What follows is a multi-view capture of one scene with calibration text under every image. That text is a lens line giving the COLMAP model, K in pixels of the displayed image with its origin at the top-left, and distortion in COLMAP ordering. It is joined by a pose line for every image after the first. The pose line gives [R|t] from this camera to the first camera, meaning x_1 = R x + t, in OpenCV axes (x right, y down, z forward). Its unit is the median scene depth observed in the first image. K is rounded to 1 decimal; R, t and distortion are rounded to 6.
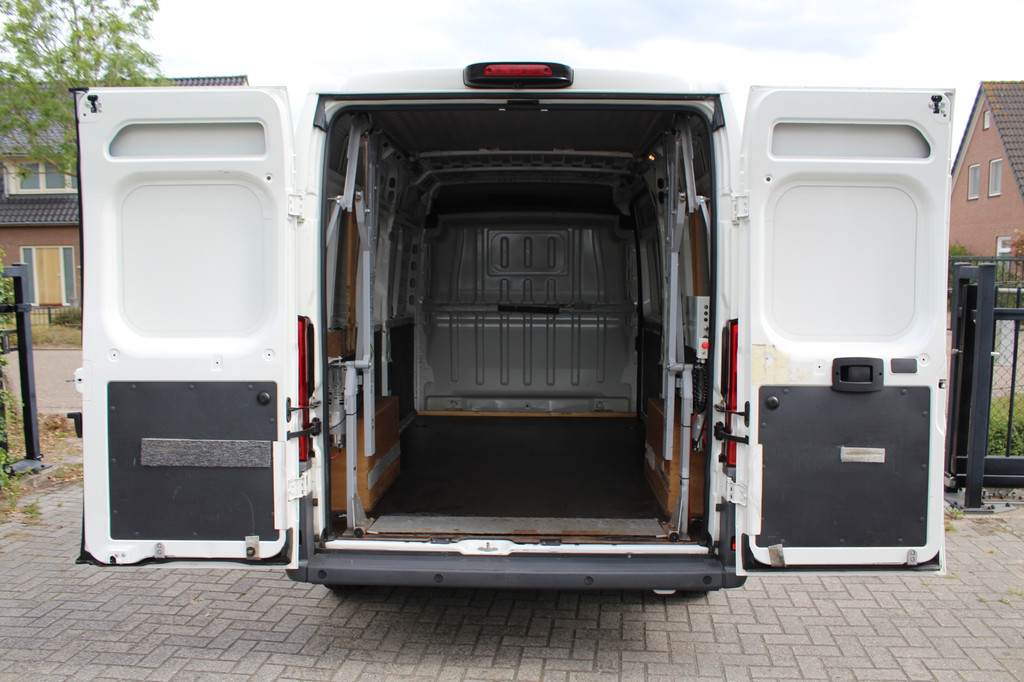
lens RADIAL K [[848.5, 0, 511.9], [0, 848.5, 344.6], [0, 0, 1]] dist [-0.153594, 0.126070]
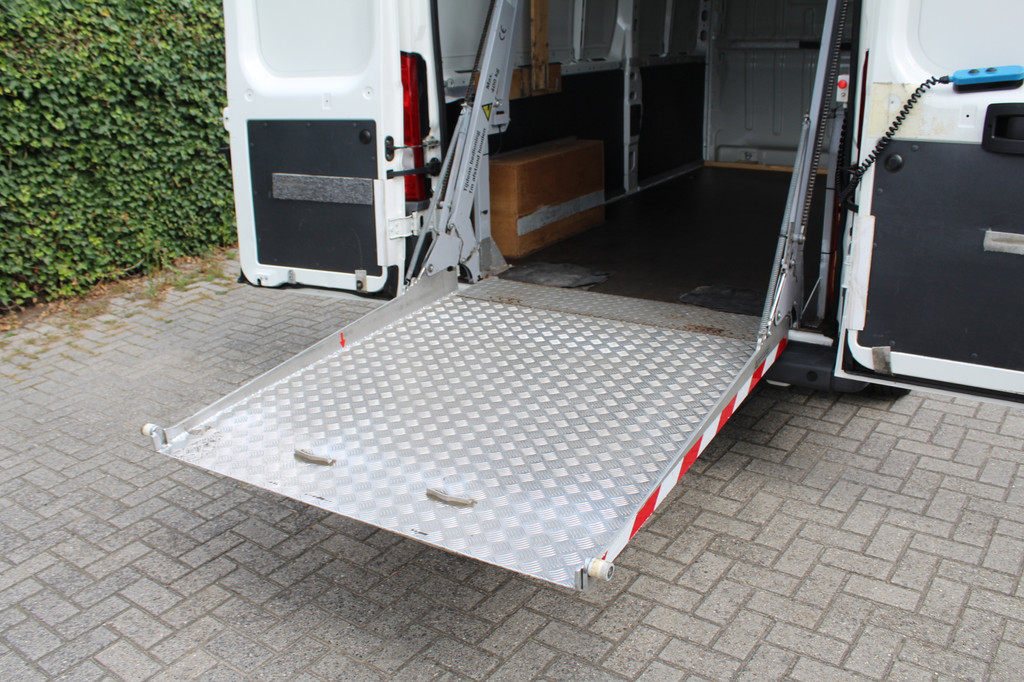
lens RADIAL K [[884.5, 0, 518.9], [0, 884.5, 337.4], [0, 0, 1]] dist [-0.144263, 0.123895]
pose [[0.874718, 0.131789, -0.466369, 0.362578], [0.000233, 0.962201, 0.272341, 0.009125], [0.484632, -0.238330, 0.841624, 0.133183]]
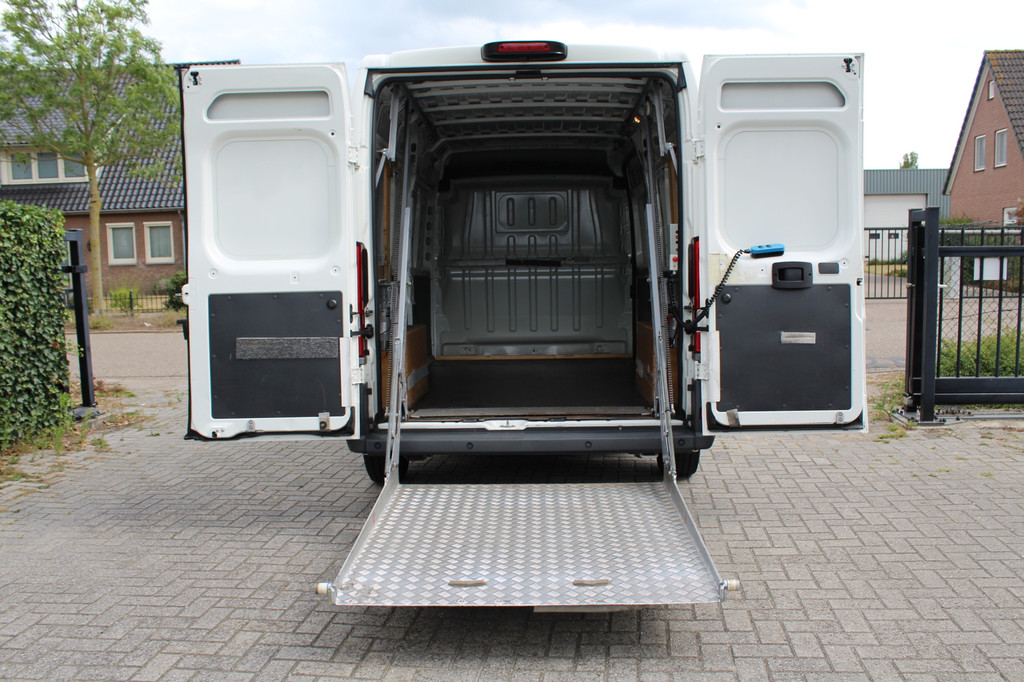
lens RADIAL K [[884.5, 0, 513.5], [0, 884.5, 336.3], [0, 0, 1]] dist [-0.144263, 0.123895]
pose [[0.999786, -0.020659, 0.000408, -0.017878], [0.020659, 0.999787, -0.000043, 0.110500], [-0.000408, 0.000051, 1.000000, -0.324346]]
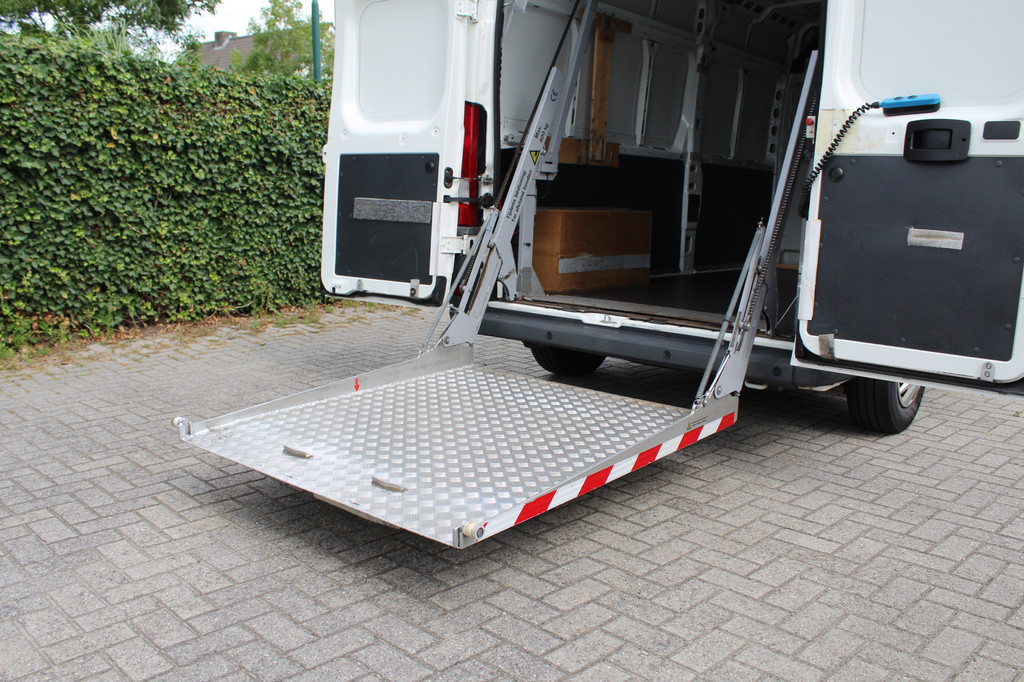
lens RADIAL K [[884.5, 0, 521.4], [0, 884.5, 335.7], [0, 0, 1]] dist [-0.144263, 0.123895]
pose [[0.791768, 0.119515, -0.599015, 0.565107], [-0.069225, 0.991910, 0.106405, 0.151161], [0.606886, -0.042782, 0.793637, 0.047653]]
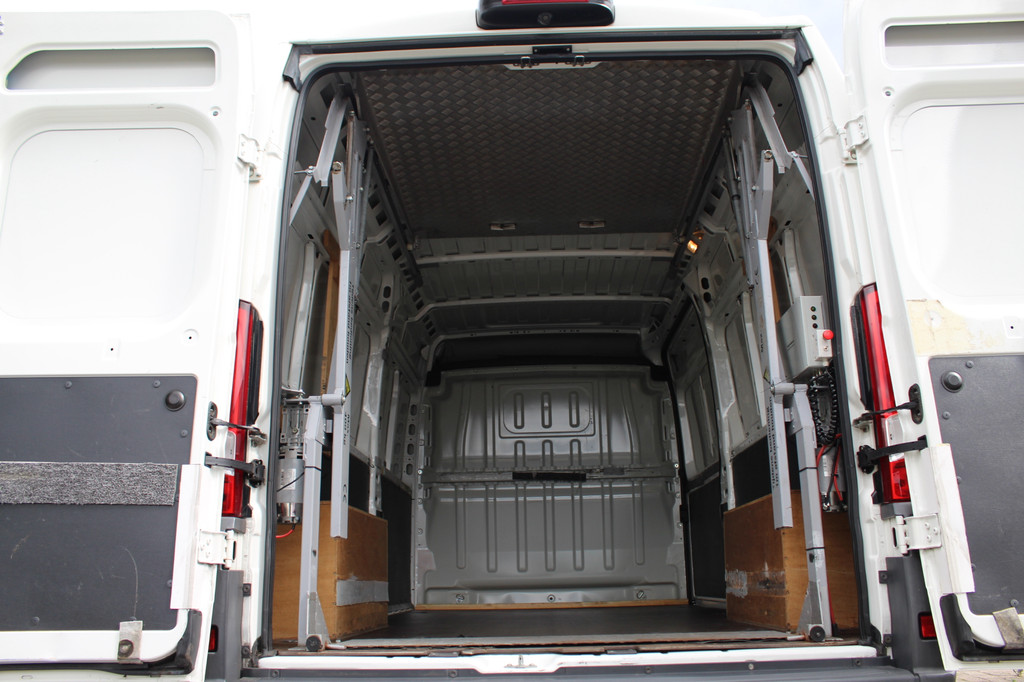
lens RADIAL K [[848.5, 0, 513.6], [0, 848.5, 343.3], [0, 0, 1]] dist [-0.153594, 0.126070]
pose [[0.999745, -0.022333, 0.003429, -0.031057], [0.022193, 0.942112, -0.334564, 0.227181], [0.004241, 0.334555, 0.942367, 0.349571]]
